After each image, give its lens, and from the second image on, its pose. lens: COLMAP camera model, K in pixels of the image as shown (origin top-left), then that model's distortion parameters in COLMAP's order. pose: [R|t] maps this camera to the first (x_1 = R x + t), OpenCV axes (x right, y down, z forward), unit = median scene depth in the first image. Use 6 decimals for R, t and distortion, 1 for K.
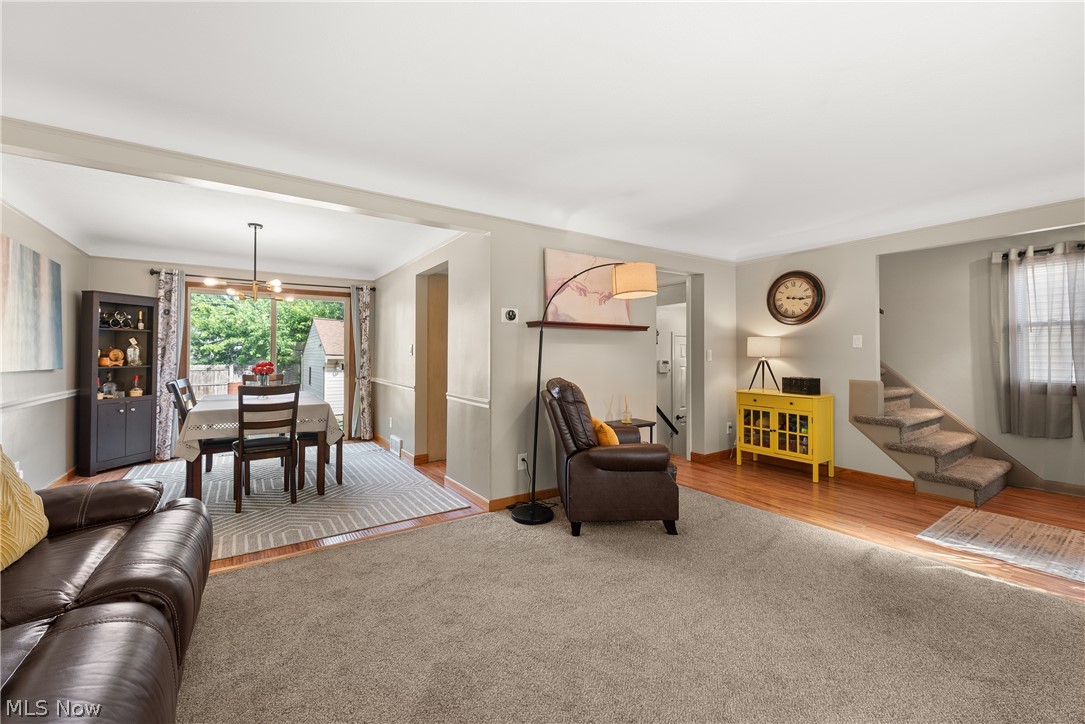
lens RADIAL K [[436.5, 0, 541.6], [0, 436.5, 345.7], [0, 0, 1]] dist [-0.001321, -0.000329]
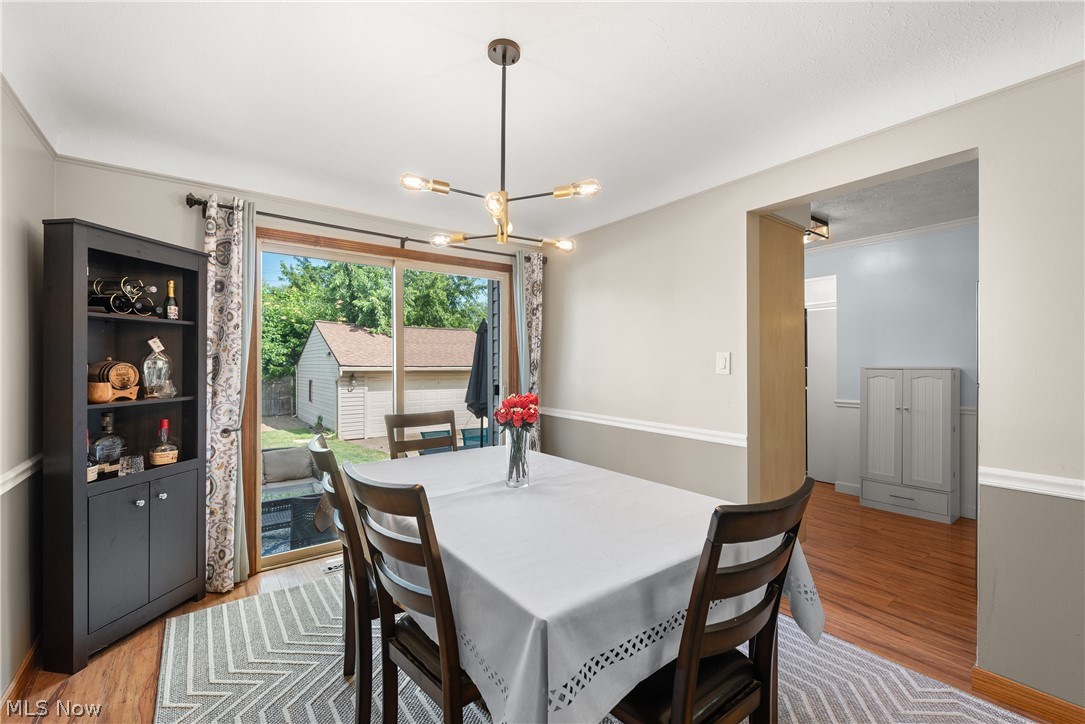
lens RADIAL K [[455.1, 0, 546.4], [0, 455.1, 361.3], [0, 0, 1]] dist [-0.000871, -0.000482]
pose [[0.998600, 0.000752, 0.052883, -0.531574], [-0.001601, 0.999871, 0.016011, -0.001121], [-0.052864, -0.016073, 0.998472, 0.479682]]
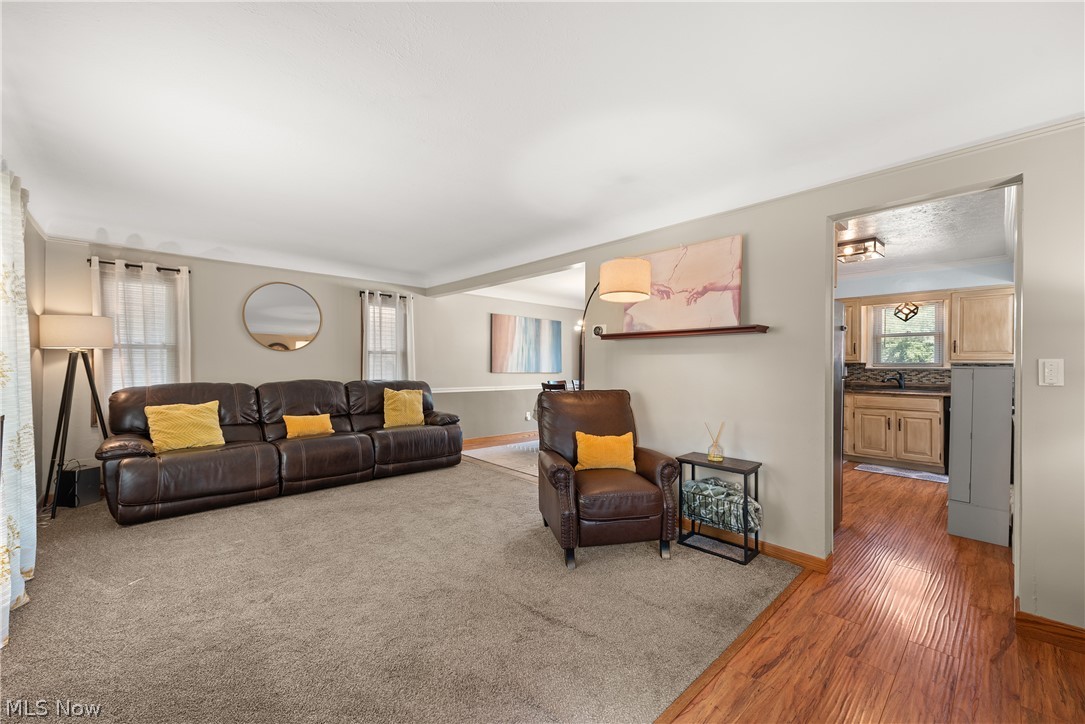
lens RADIAL K [[433.3, 0, 542.8], [0, 433.3, 364.6], [0, 0, 1]] dist [0.015047, -0.006023]
pose [[0.153438, -0.000661, -0.988158, 0.691940], [0.012883, 0.999916, 0.001332, 0.008930], [0.988074, -0.012935, 0.153434, 0.476426]]
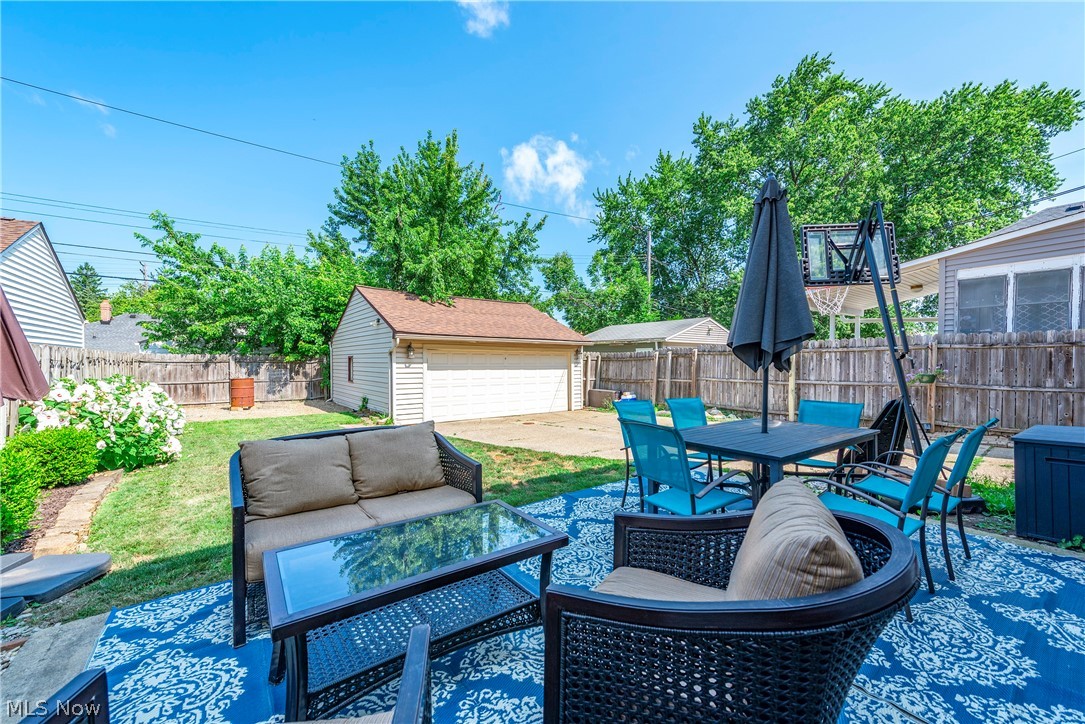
lens RADIAL K [[426.3, 0, 541.8], [0, 426.3, 365.9], [0, 0, 1]] dist [0.011024, -0.000458]
pose [[0.999009, 0.001035, 0.044489, -1.005590], [-0.002580, 0.999395, 0.034697, 0.155156], [-0.044426, -0.034777, 0.998407, 1.178000]]
